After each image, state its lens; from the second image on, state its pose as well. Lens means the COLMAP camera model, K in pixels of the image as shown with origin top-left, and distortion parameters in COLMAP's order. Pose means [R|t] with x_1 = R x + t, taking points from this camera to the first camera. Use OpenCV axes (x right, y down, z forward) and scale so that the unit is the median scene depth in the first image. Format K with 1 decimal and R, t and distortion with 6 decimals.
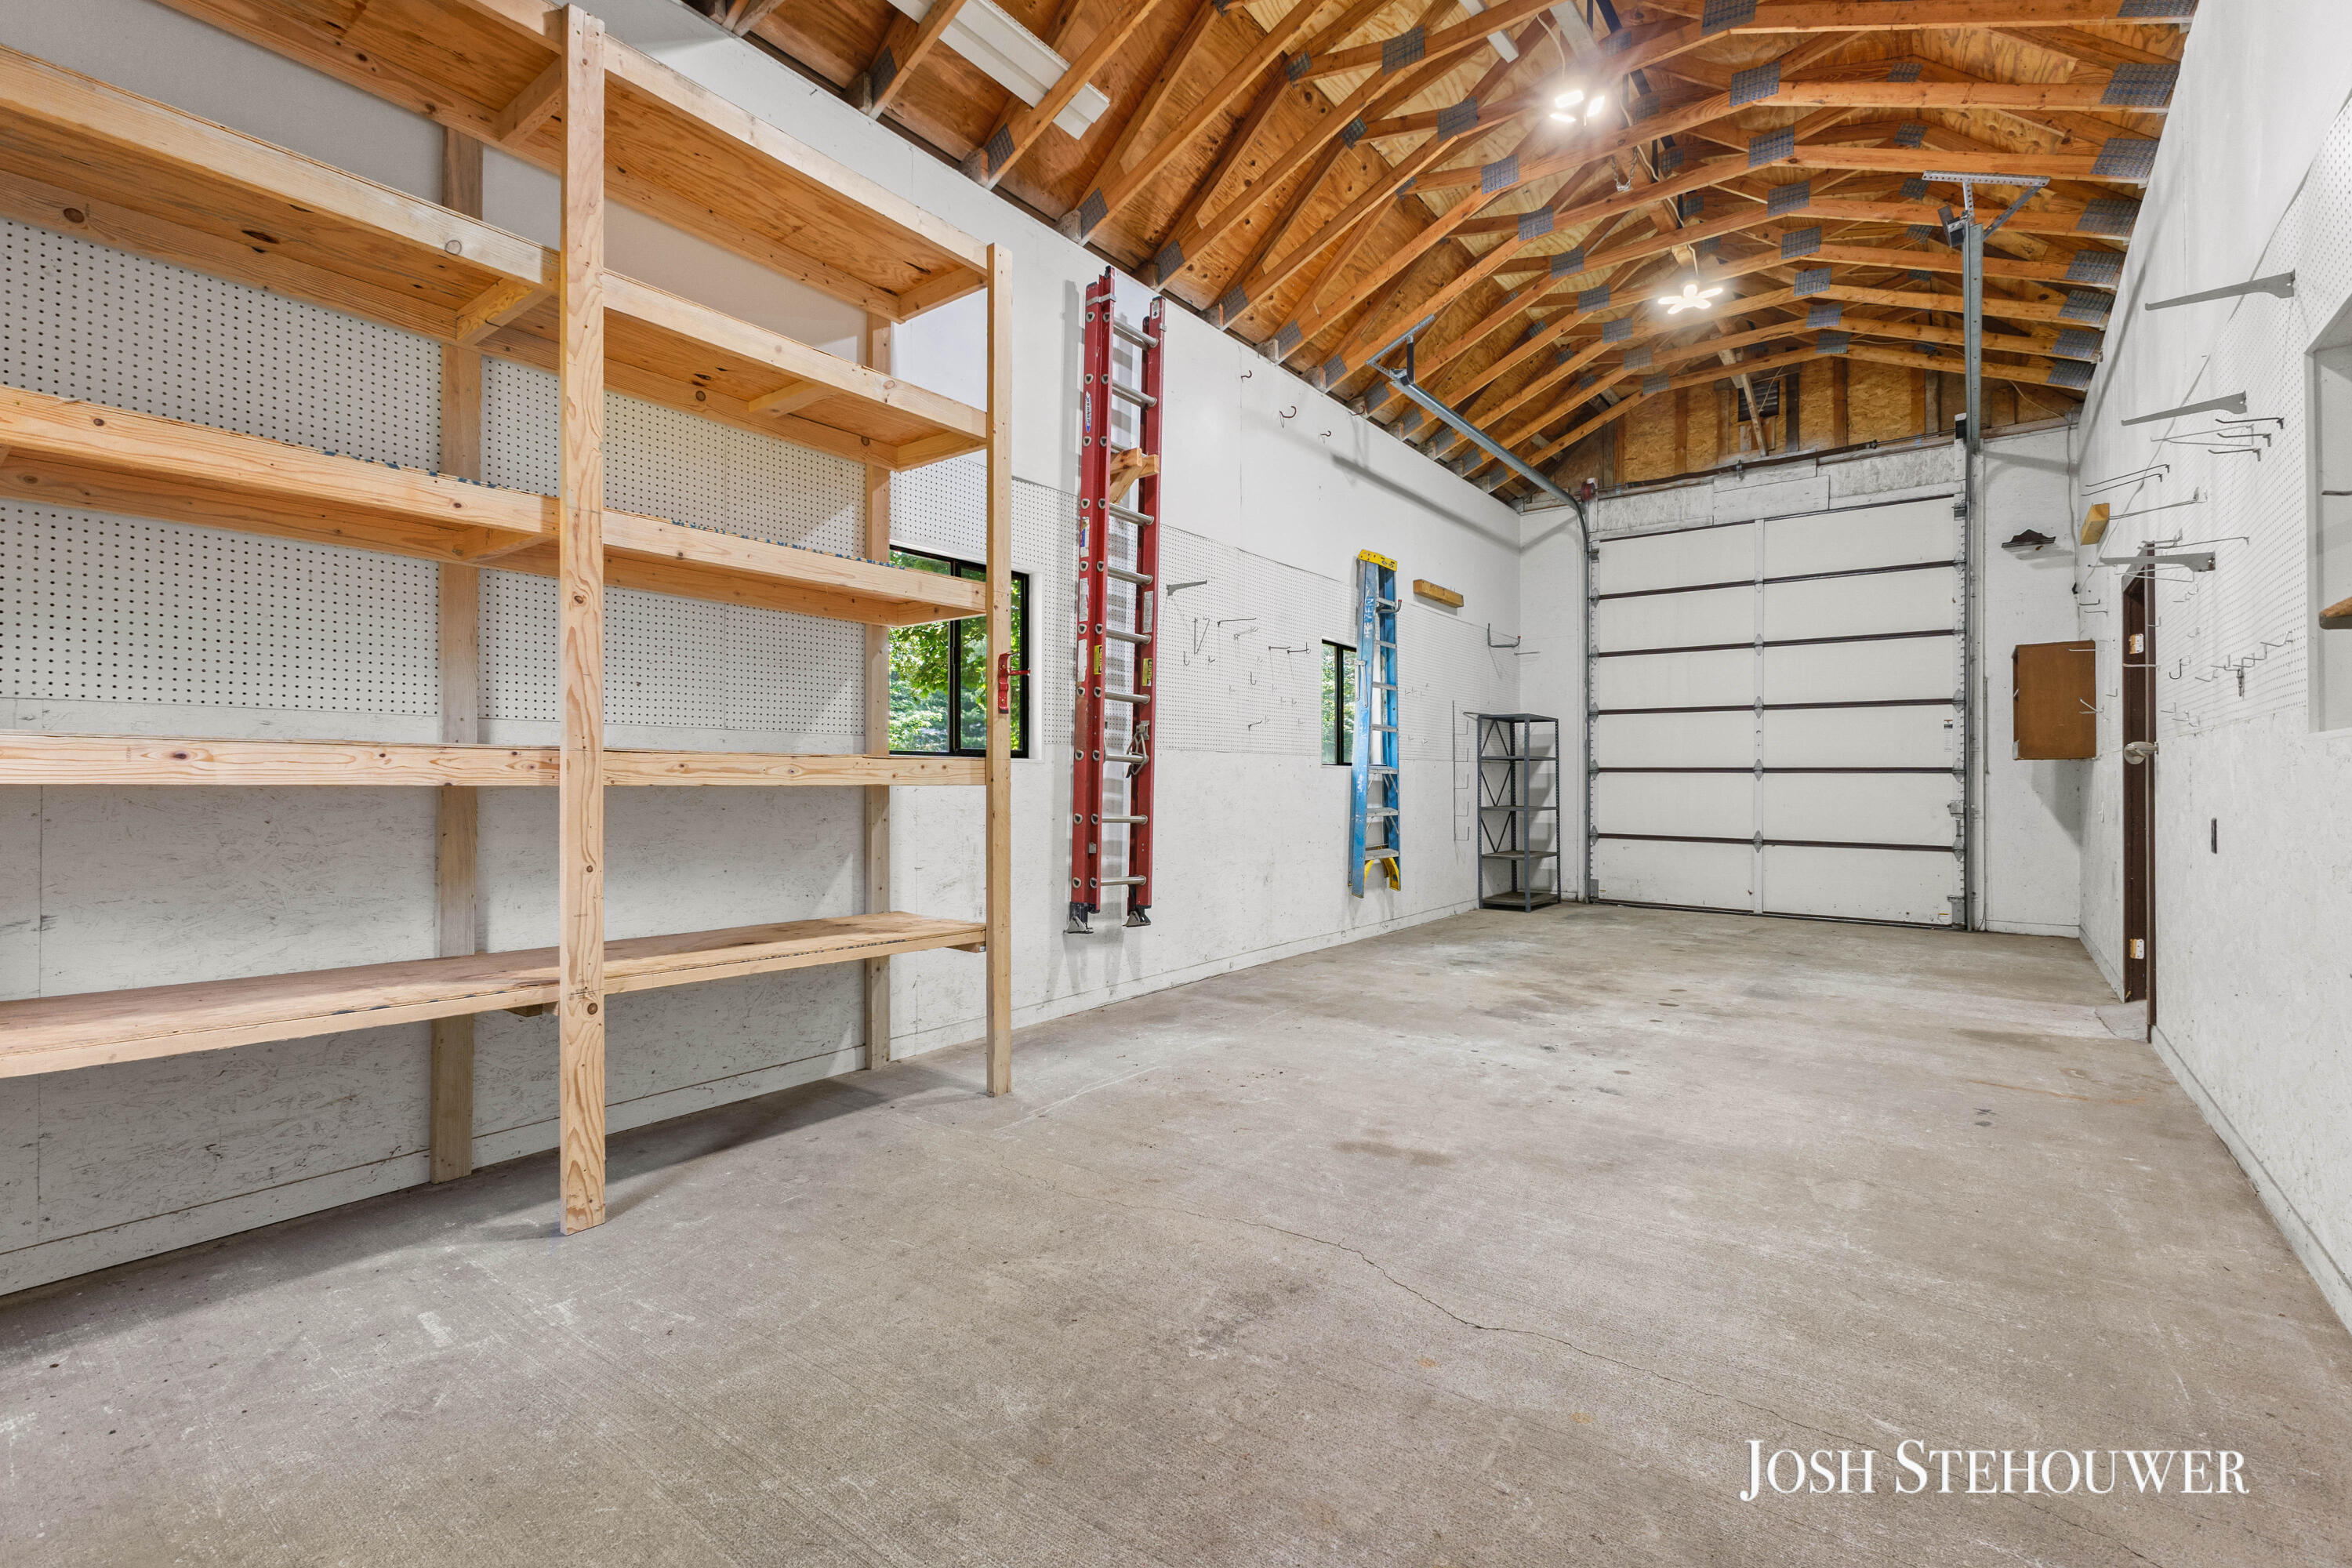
lens RADIAL K [[1045.4, 0, 1200.3], [0, 1045.4, 787.7], [0, 0, 1]] dist [0.007323, 0.000547]
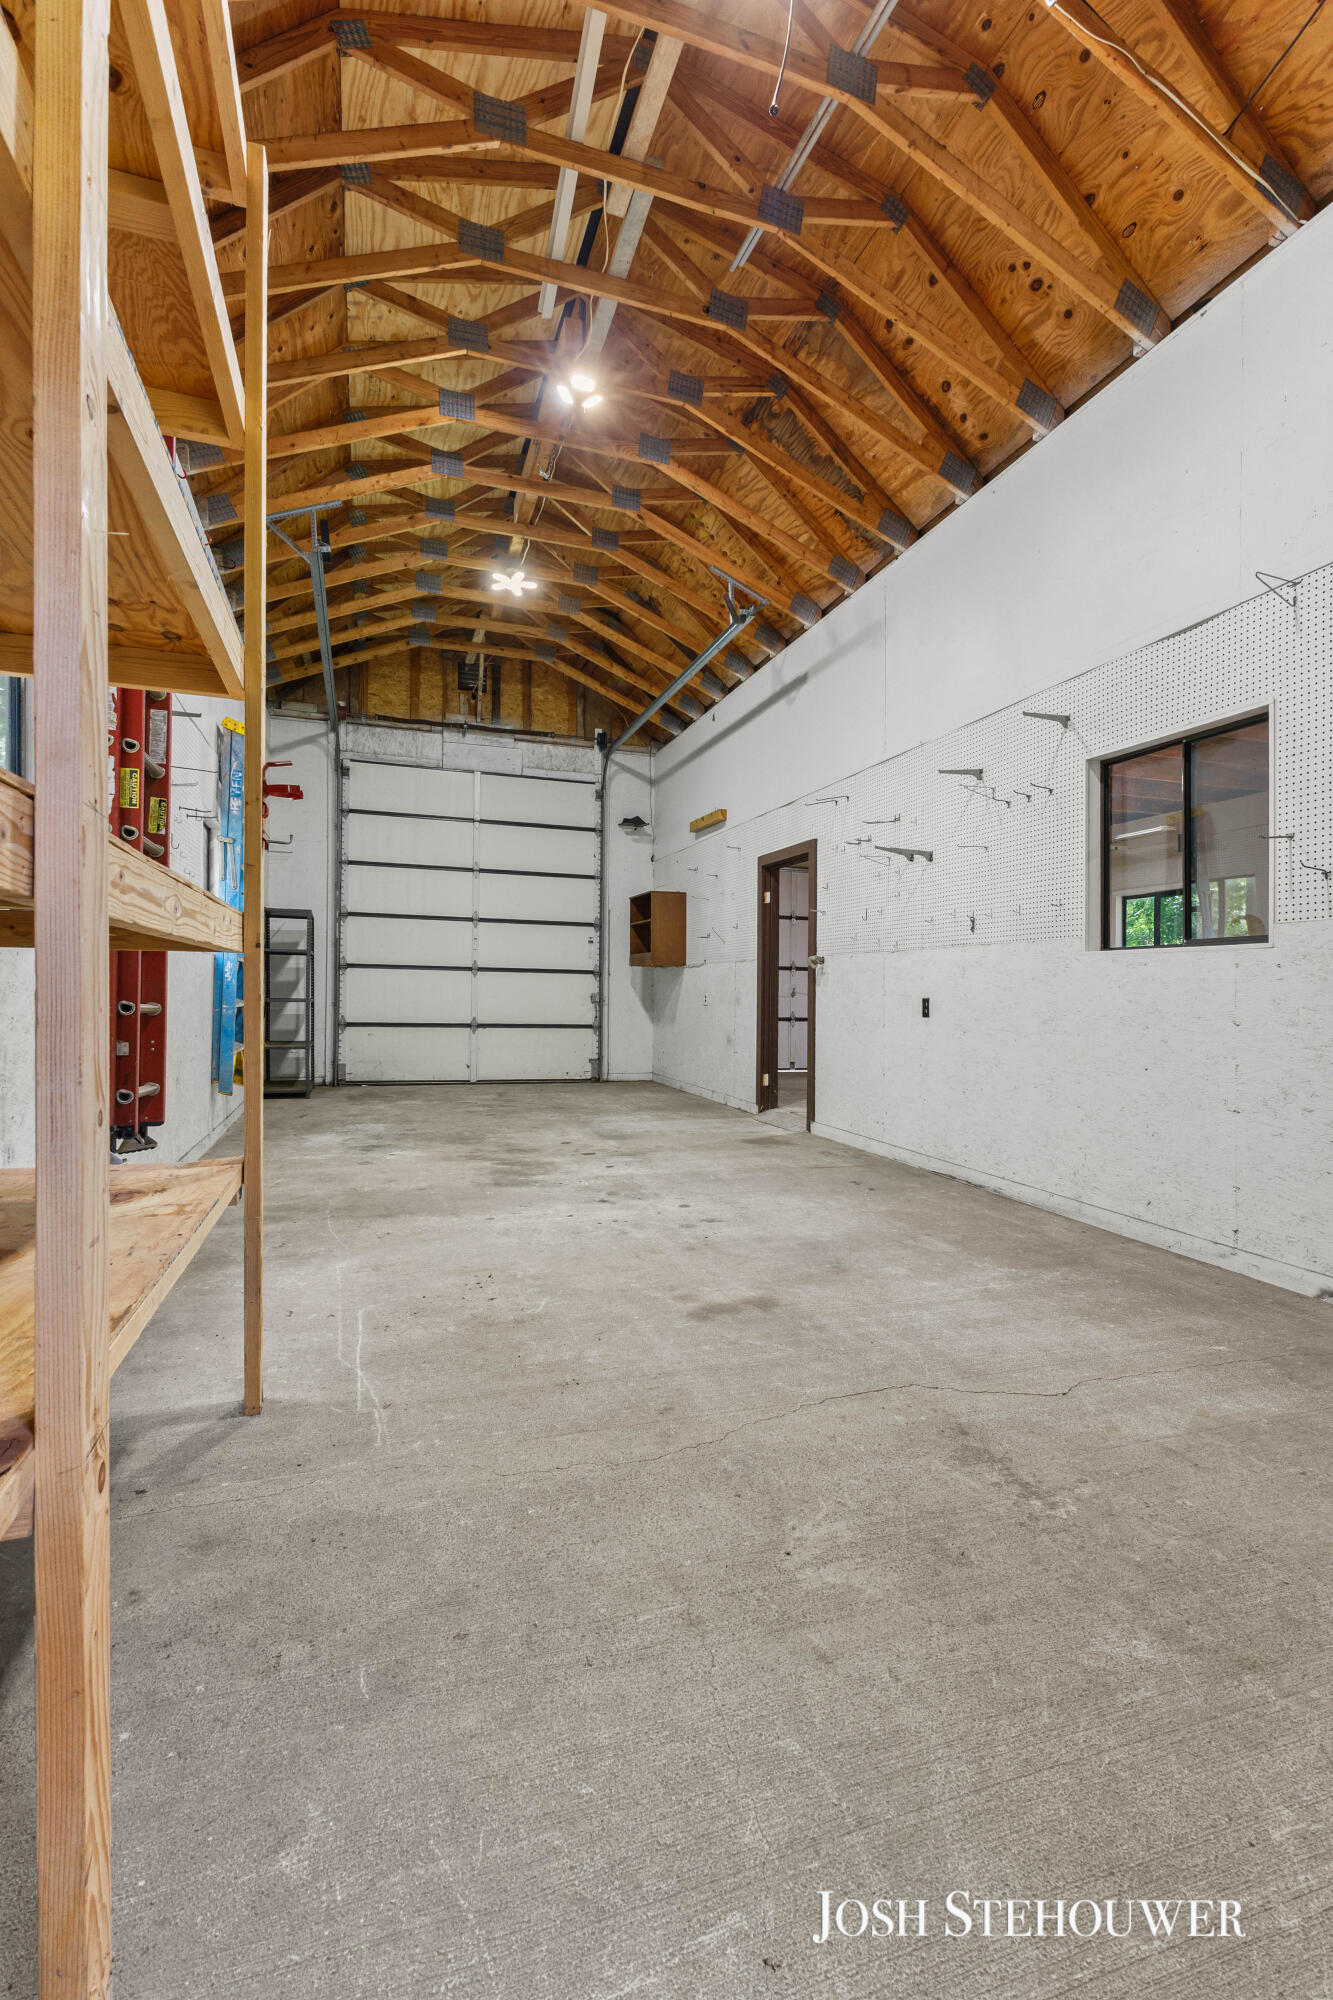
lens RADIAL K [[888.9, 0, 671.7], [0, 888.9, 994.1], [0, 0, 1]] dist [0.007323, 0.000547]
pose [[0.574317, 0.002486, 0.818629, -0.494319], [-0.008730, 0.999957, 0.003088, 0.019021], [-0.818587, -0.008920, 0.574314, 0.432470]]
